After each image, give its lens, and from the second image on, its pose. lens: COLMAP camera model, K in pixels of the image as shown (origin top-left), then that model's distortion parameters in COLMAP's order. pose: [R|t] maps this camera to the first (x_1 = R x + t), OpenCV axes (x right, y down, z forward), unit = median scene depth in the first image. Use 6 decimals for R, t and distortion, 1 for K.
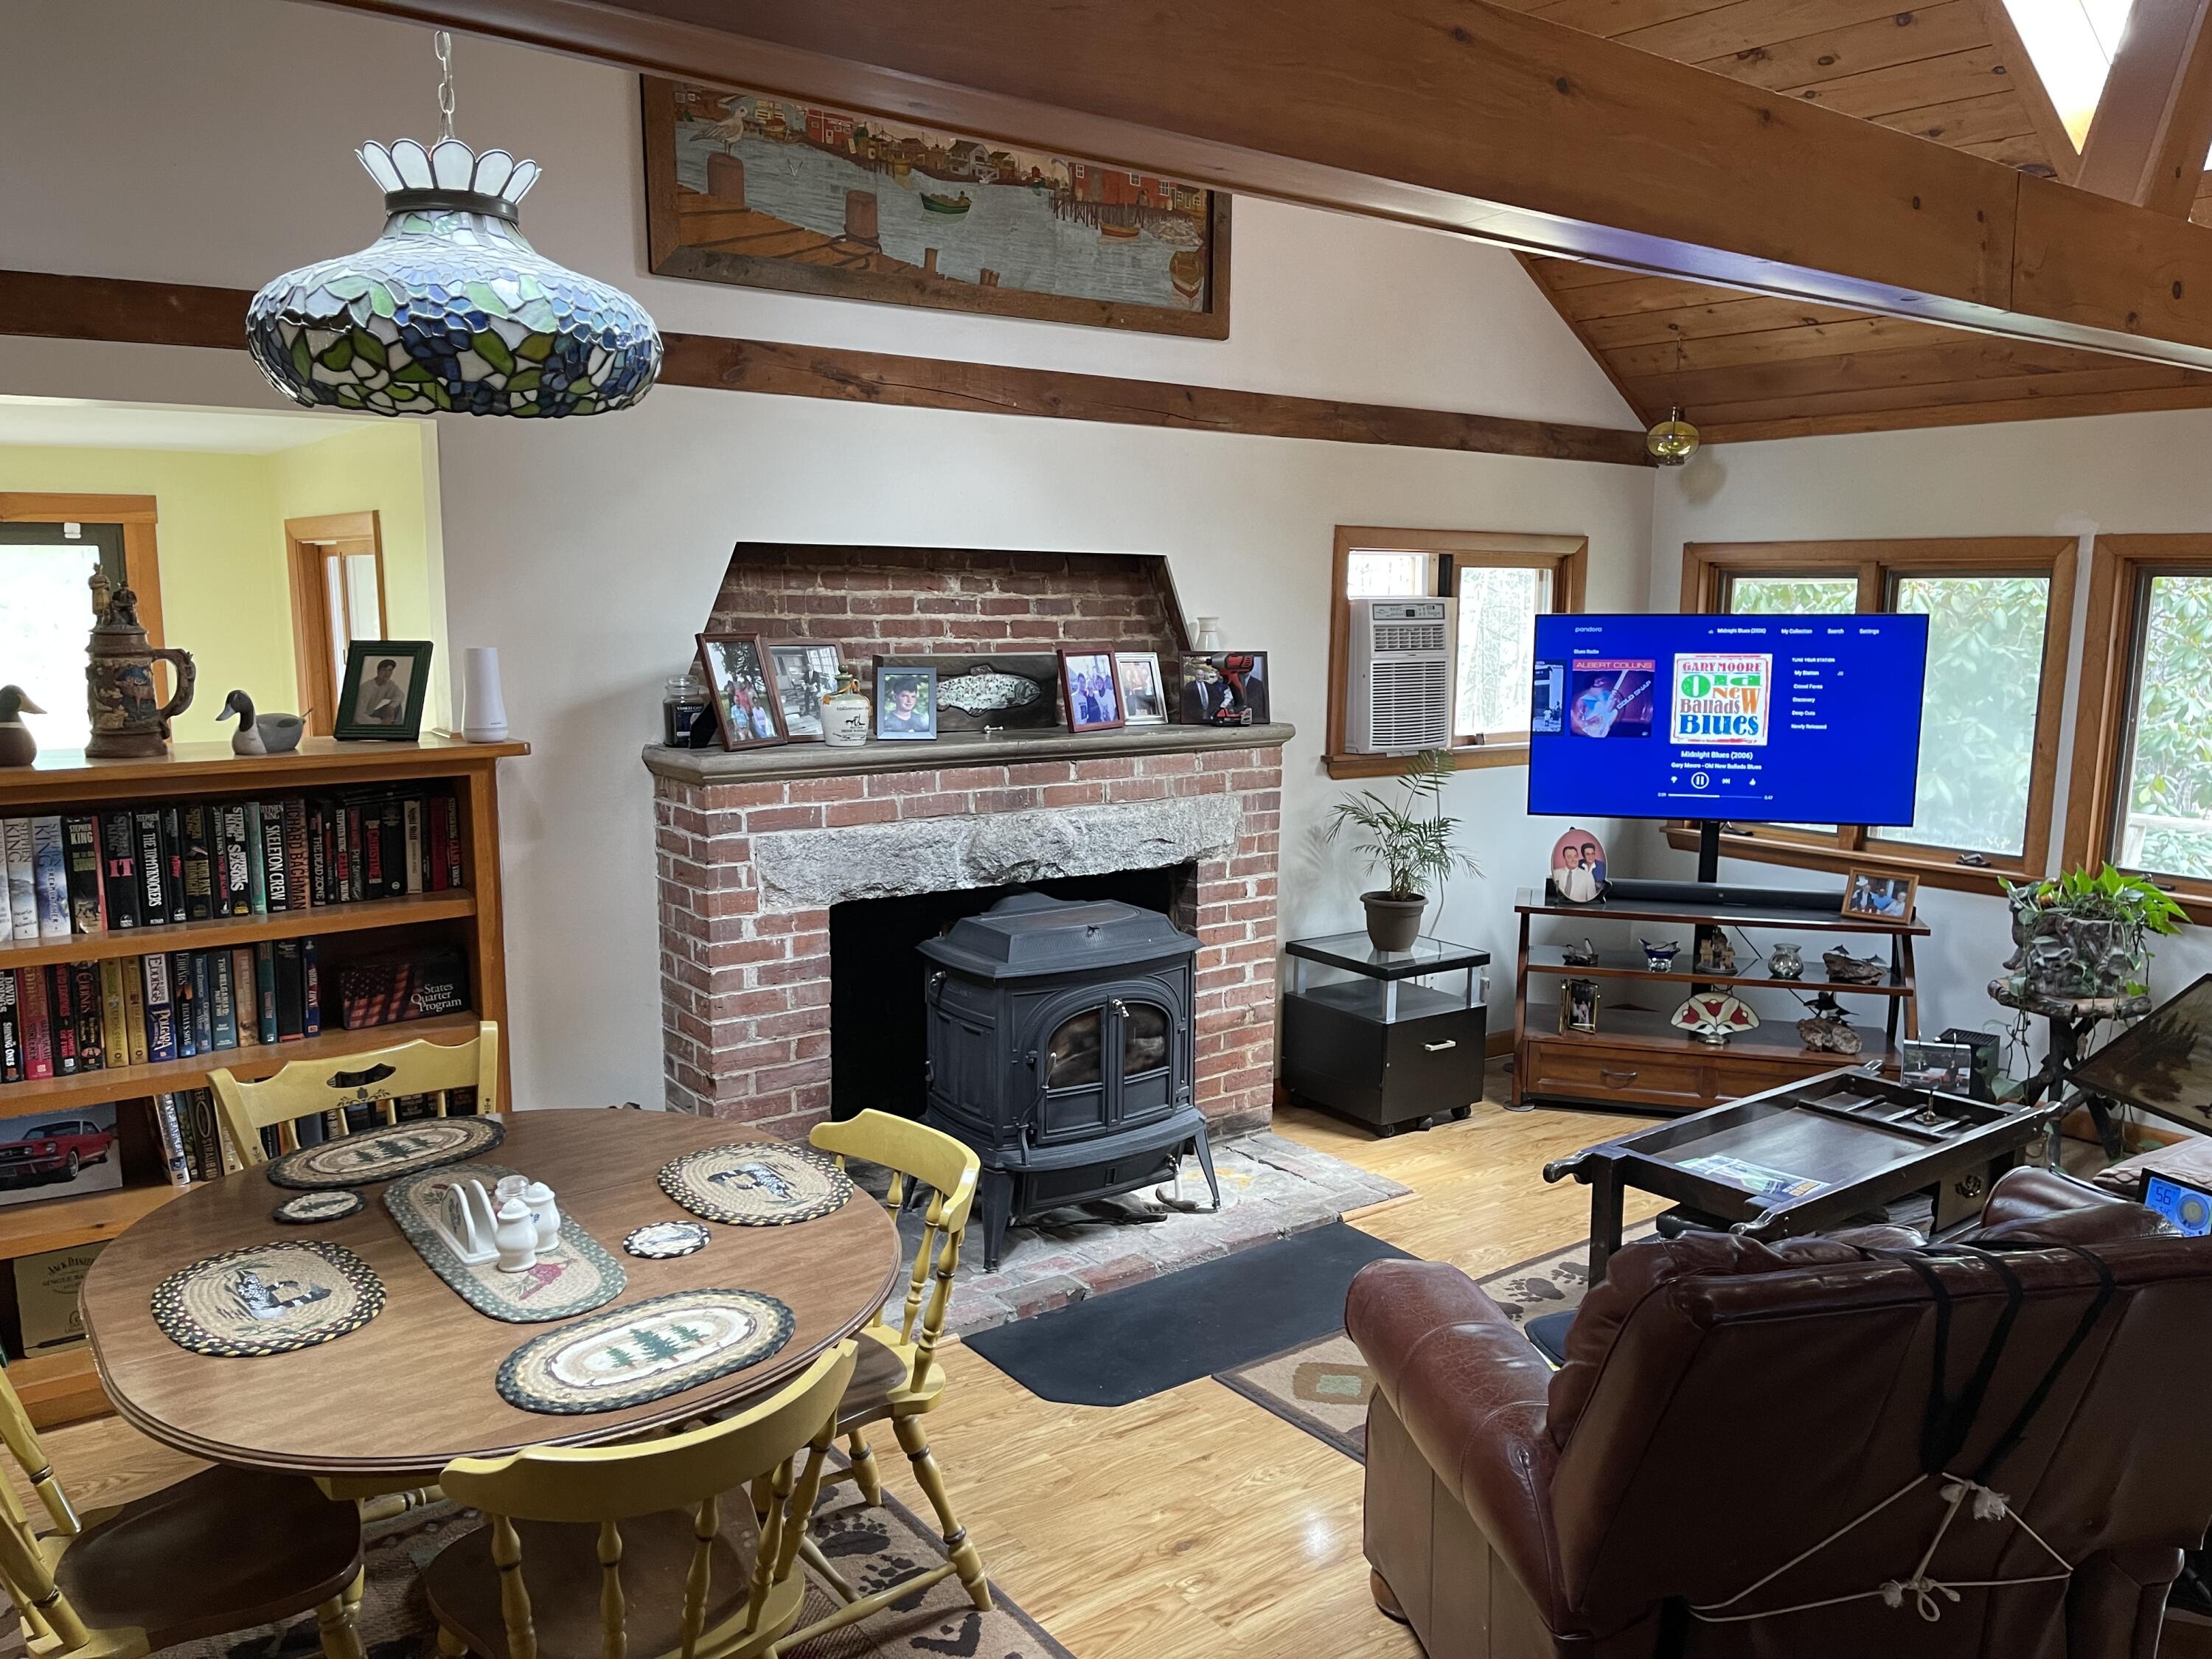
lens RADIAL K [[1658.4, 0, 1100.1], [0, 1658.4, 838.5], [0, 0, 1]] dist [0.073602, -0.096932]
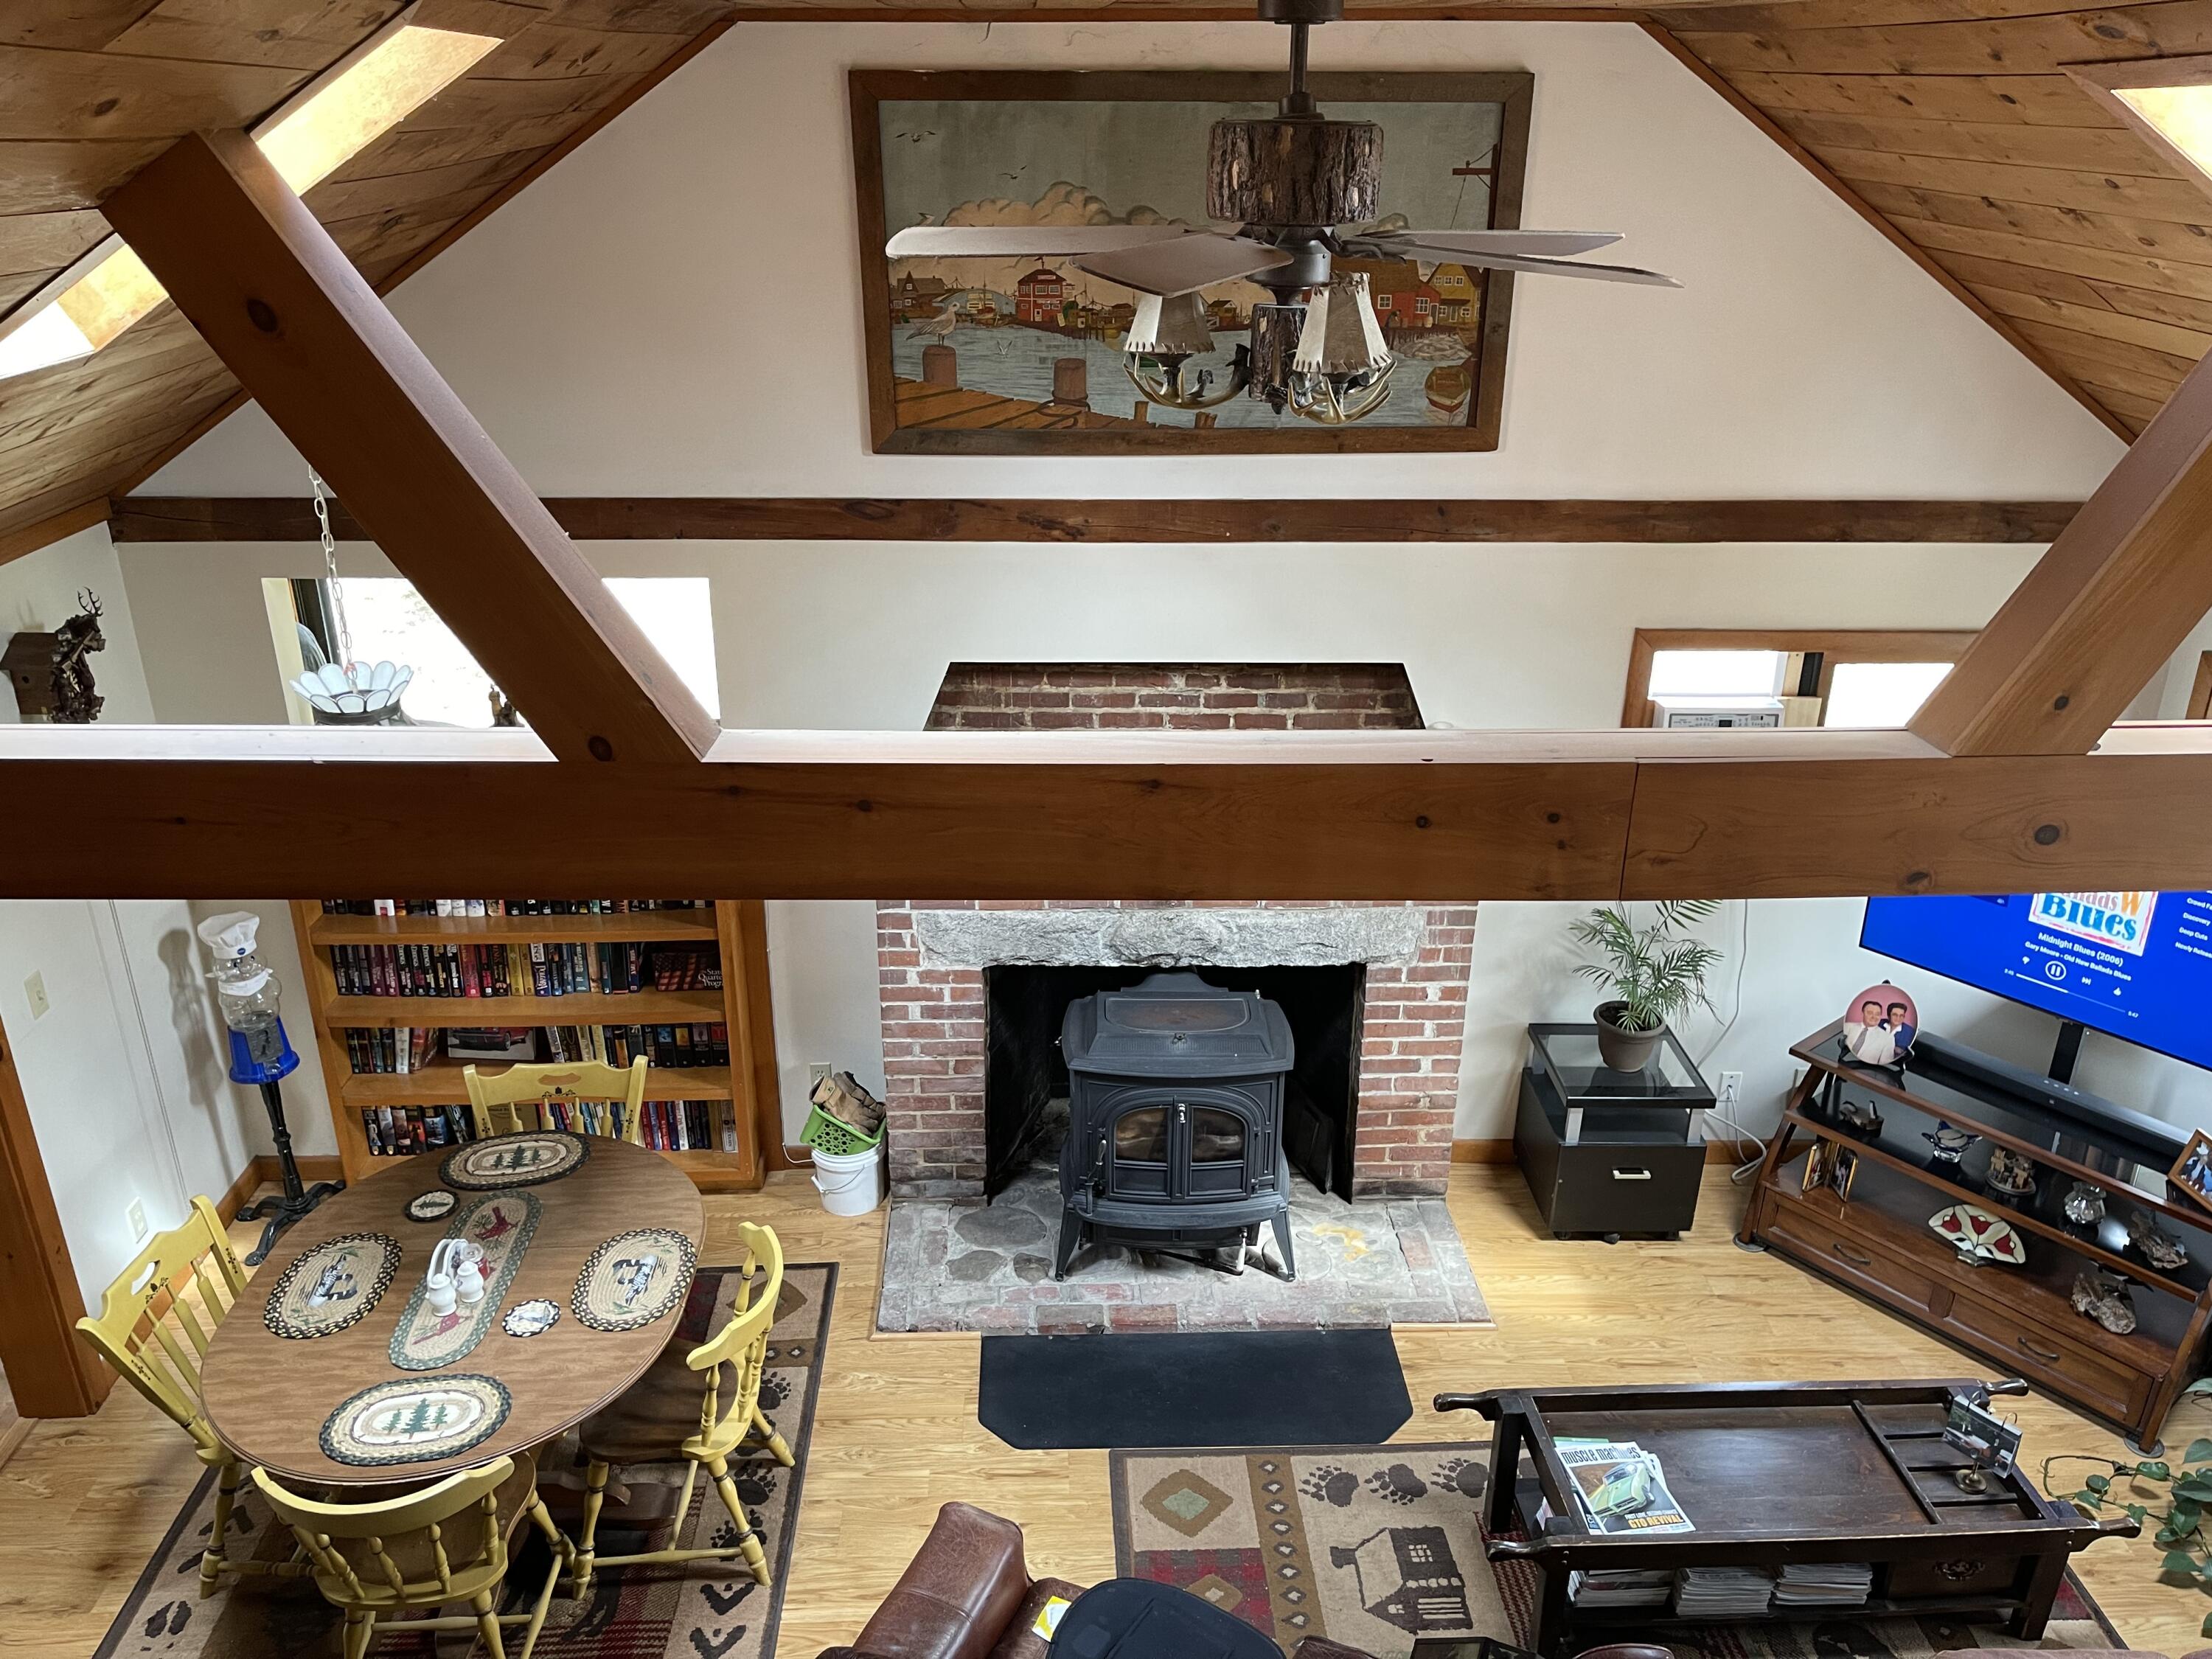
lens RADIAL K [[1658.4, 0, 1105.1], [0, 1658.4, 845.9], [0, 0, 1]] dist [0.073602, -0.096932]
pose [[0.823683, 0.222554, -0.521552, 0.510680], [-0.087329, 0.958576, 0.271120, -0.370699], [0.560286, -0.177770, 0.808998, 0.063867]]
